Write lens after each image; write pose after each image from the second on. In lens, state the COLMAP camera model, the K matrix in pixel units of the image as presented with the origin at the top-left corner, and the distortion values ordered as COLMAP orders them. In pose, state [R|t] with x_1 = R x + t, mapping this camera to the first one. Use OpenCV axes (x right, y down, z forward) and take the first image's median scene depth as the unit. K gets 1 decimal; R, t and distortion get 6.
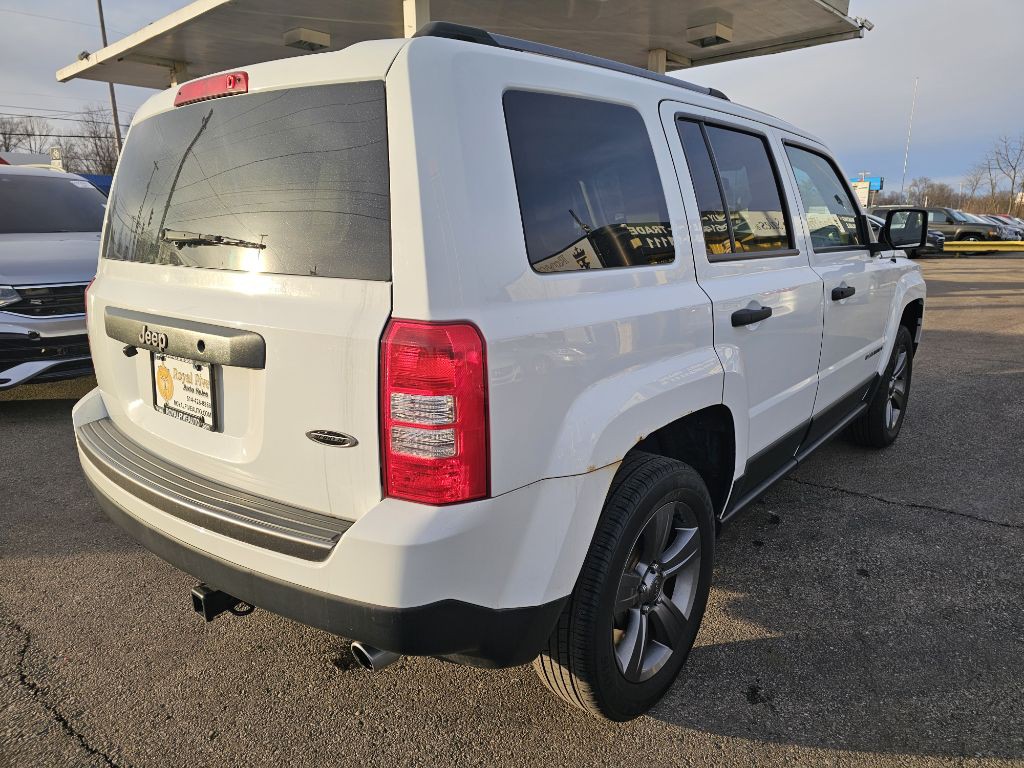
lens RADIAL K [[705.2, 0, 517.6], [0, 705.2, 390.6], [0, 0, 1]] dist [0.026751, -0.001407]
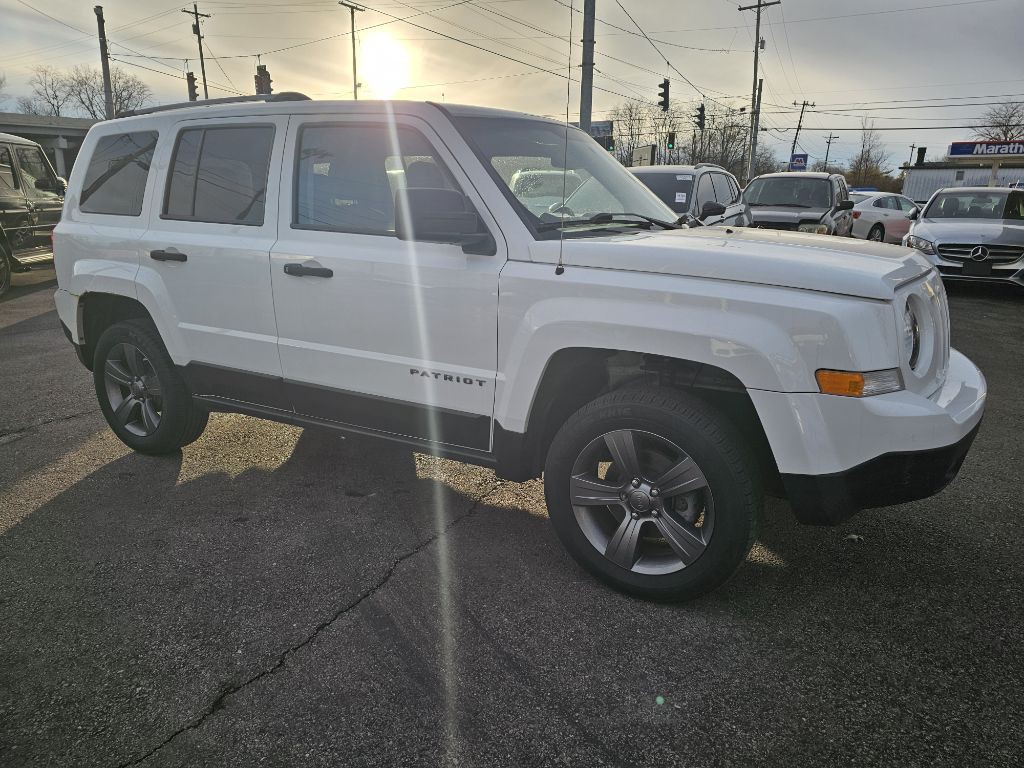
lens RADIAL K [[686.3, 0, 521.2], [0, 686.3, 383.6], [0, 0, 1]] dist [0.049403, -0.032109]
pose [[0.155332, 0.263310, -0.952124, 1.926450], [-0.248764, 0.943188, 0.220255, -0.362146], [0.956027, 0.202641, 0.212009, 1.449670]]
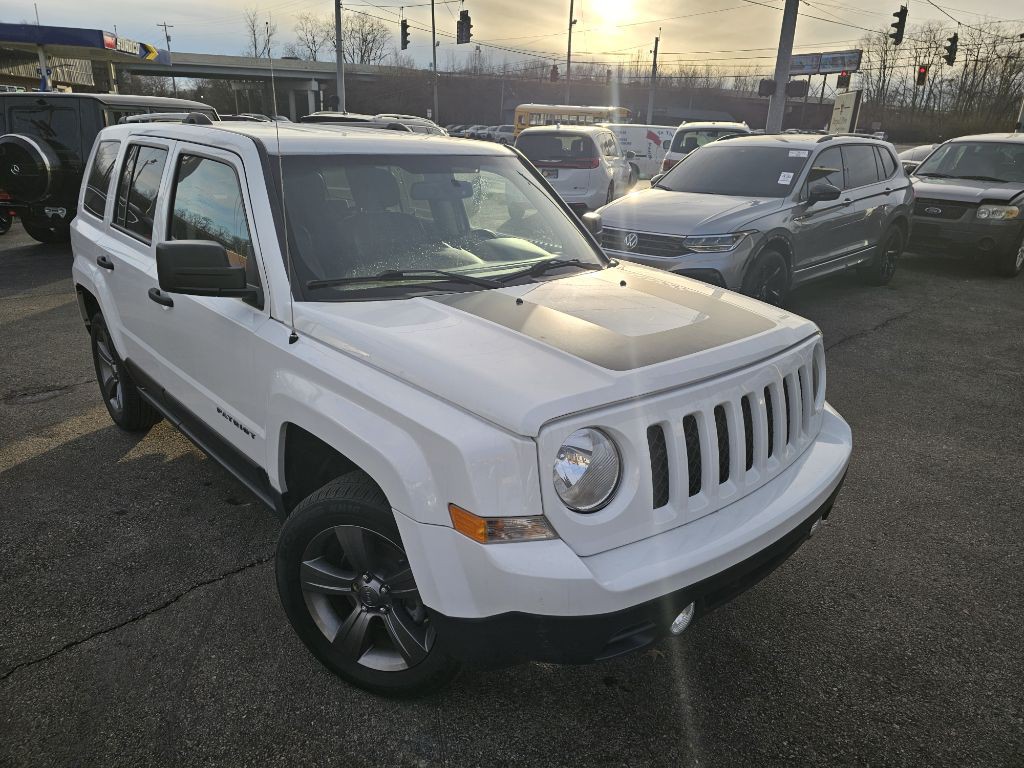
lens RADIAL K [[686.3, 0, 512.5], [0, 686.3, 380.8], [0, 0, 1]] dist [0.049403, -0.032109]
pose [[-0.153155, 0.335839, -0.929385, 1.798991], [-0.259123, 0.893924, 0.365726, -0.705464], [0.953624, 0.296838, -0.049885, 2.065484]]
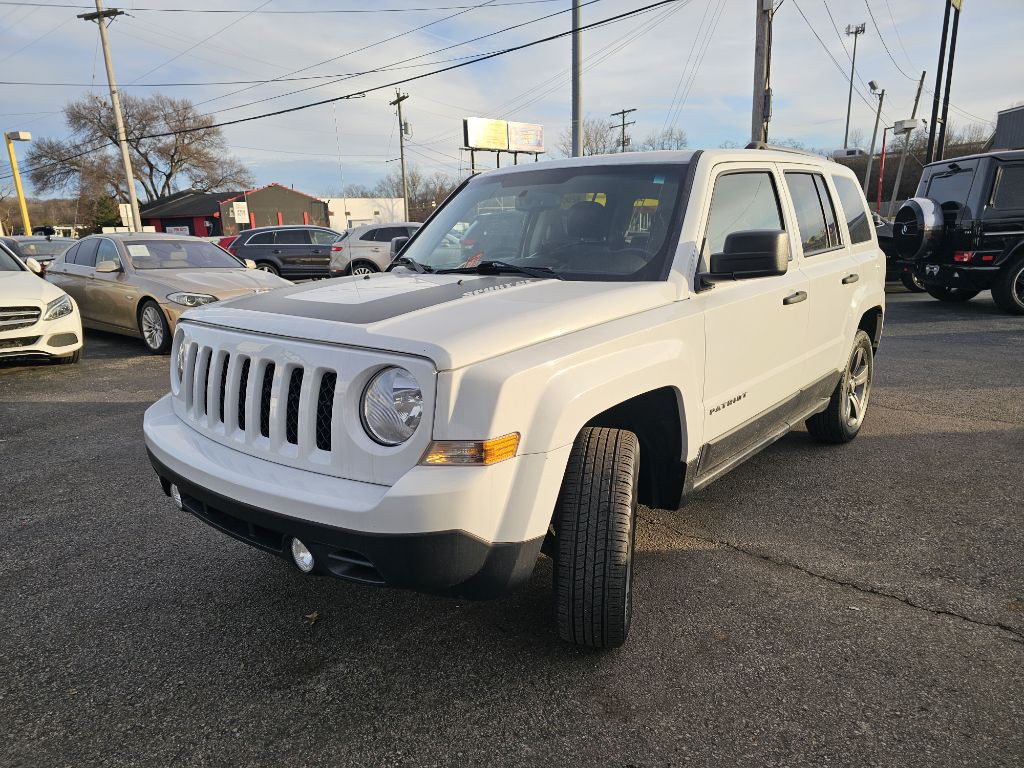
lens RADIAL K [[686.3, 0, 510.1], [0, 686.3, 389.3], [0, 0, 1]] dist [0.049403, -0.032109]
pose [[-0.998854, 0.037876, 0.029258, 0.492141], [0.047068, 0.888162, 0.457113, -0.827104], [-0.008672, 0.457966, -0.888927, 3.227862]]
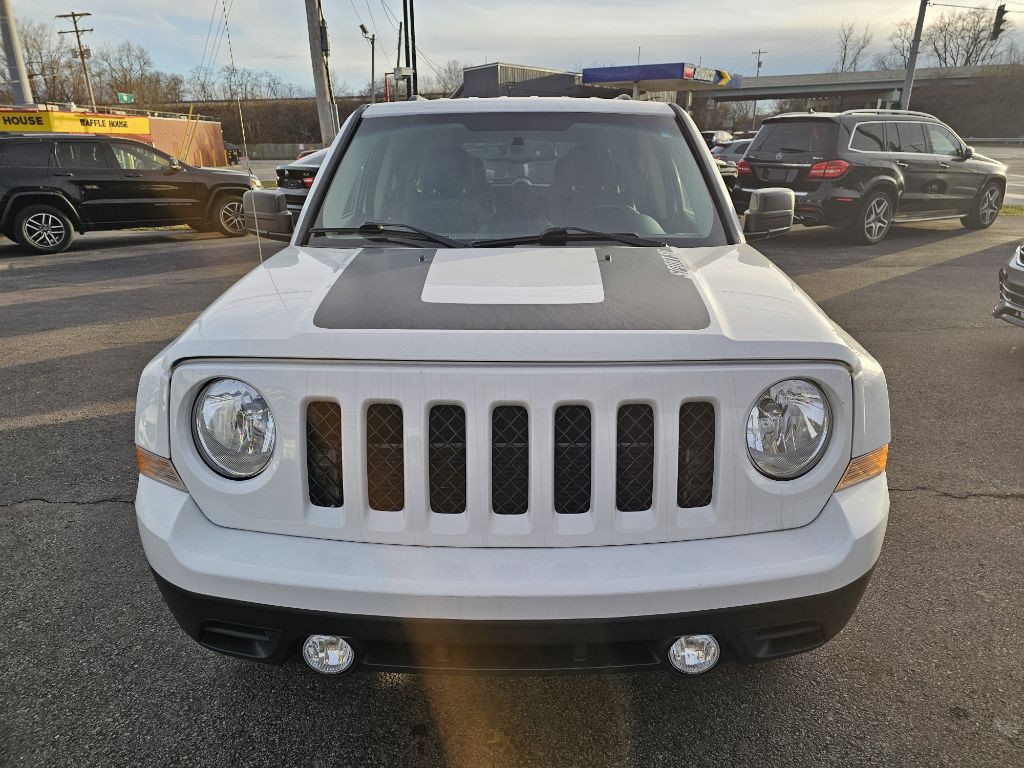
lens RADIAL K [[686.3, 0, 522.8], [0, 686.3, 387.1], [0, 0, 1]] dist [0.049403, -0.032109]
pose [[-0.775312, 0.219654, -0.592152, 1.260470], [-0.136794, 0.856917, 0.496972, -0.759285], [0.616587, 0.466311, -0.634330, 2.726311]]
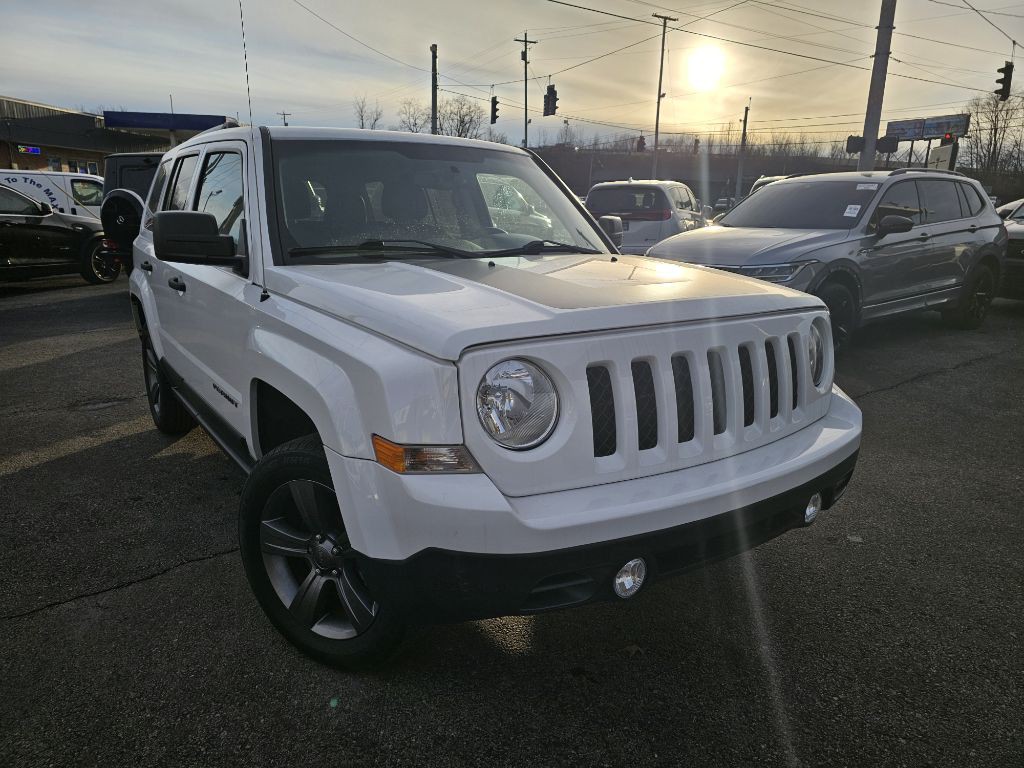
lens RADIAL K [[686.3, 0, 513.3], [0, 686.3, 392.6], [0, 0, 1]] dist [0.049403, -0.032109]
pose [[-0.274575, 0.255922, -0.926883, 1.770881], [-0.238441, 0.915704, 0.323469, -0.597239], [0.931533, 0.309824, -0.190407, 2.270767]]
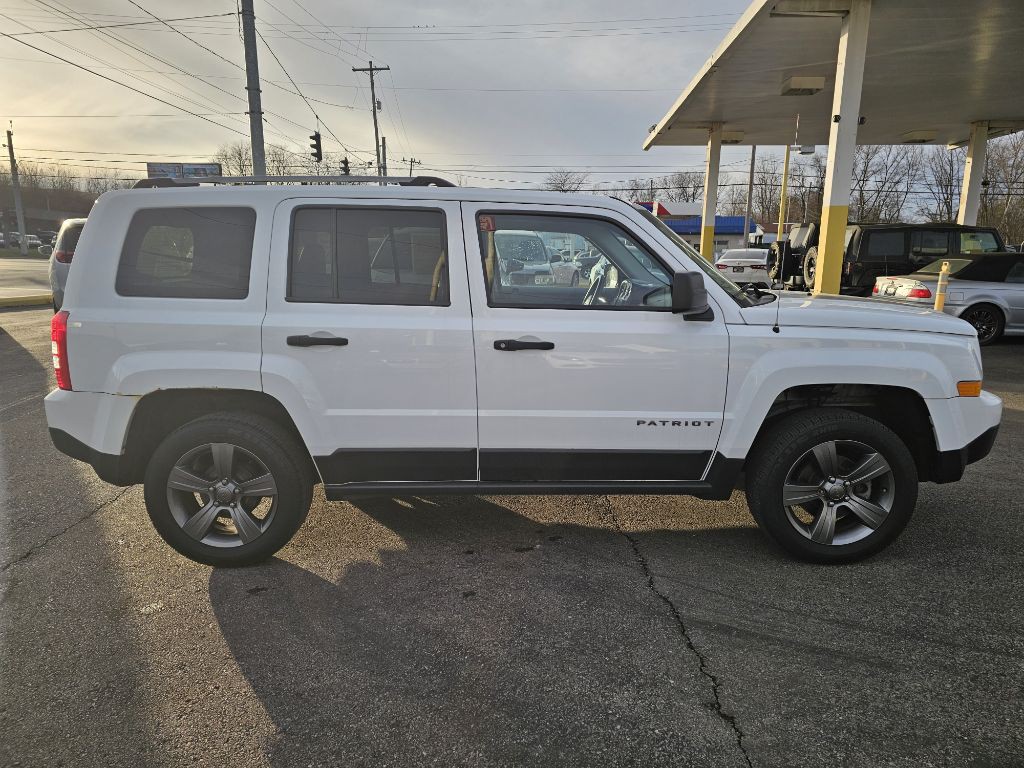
lens RADIAL K [[686.3, 0, 513.7], [0, 686.3, 384.0], [0, 0, 1]] dist [0.049403, -0.032109]
pose [[0.628505, 0.161145, -0.760930, 1.644771], [-0.196330, 0.979492, 0.045268, -0.160922], [0.752619, 0.120943, 0.647253, 0.399780]]
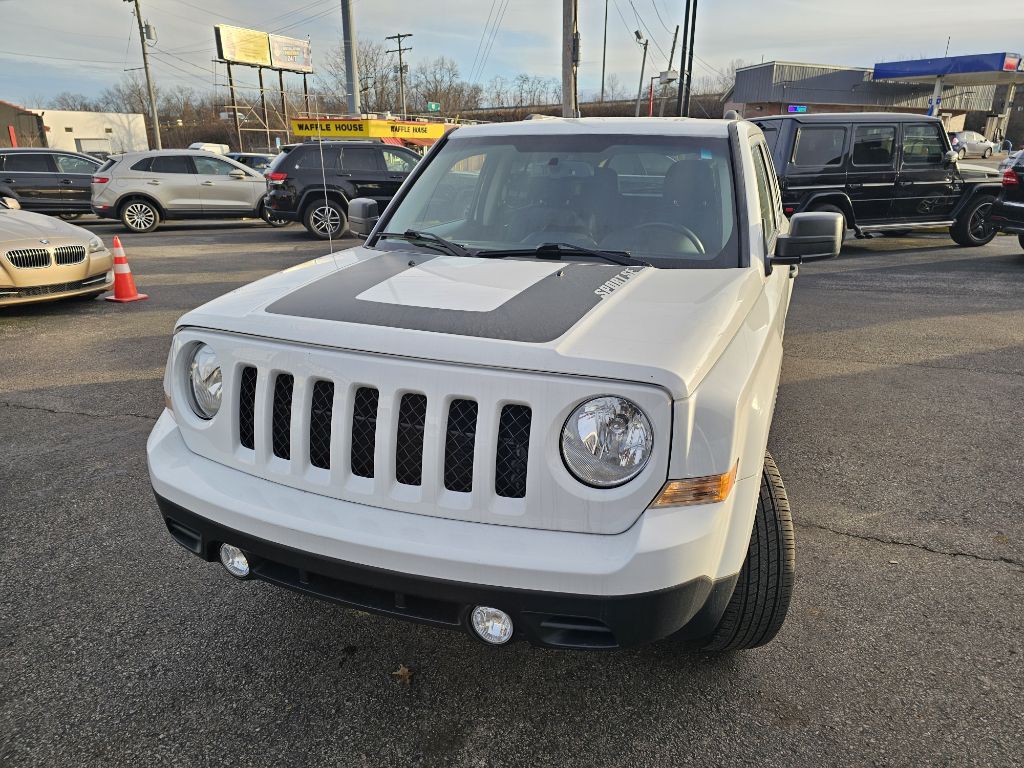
lens RADIAL K [[686.3, 0, 527.7], [0, 686.3, 382.6], [0, 0, 1]] dist [0.049403, -0.032109]
pose [[-0.949629, 0.107798, -0.294253, 0.952056], [-0.066582, 0.848132, 0.525584, -0.854599], [0.306222, 0.518701, -0.798234, 3.000327]]
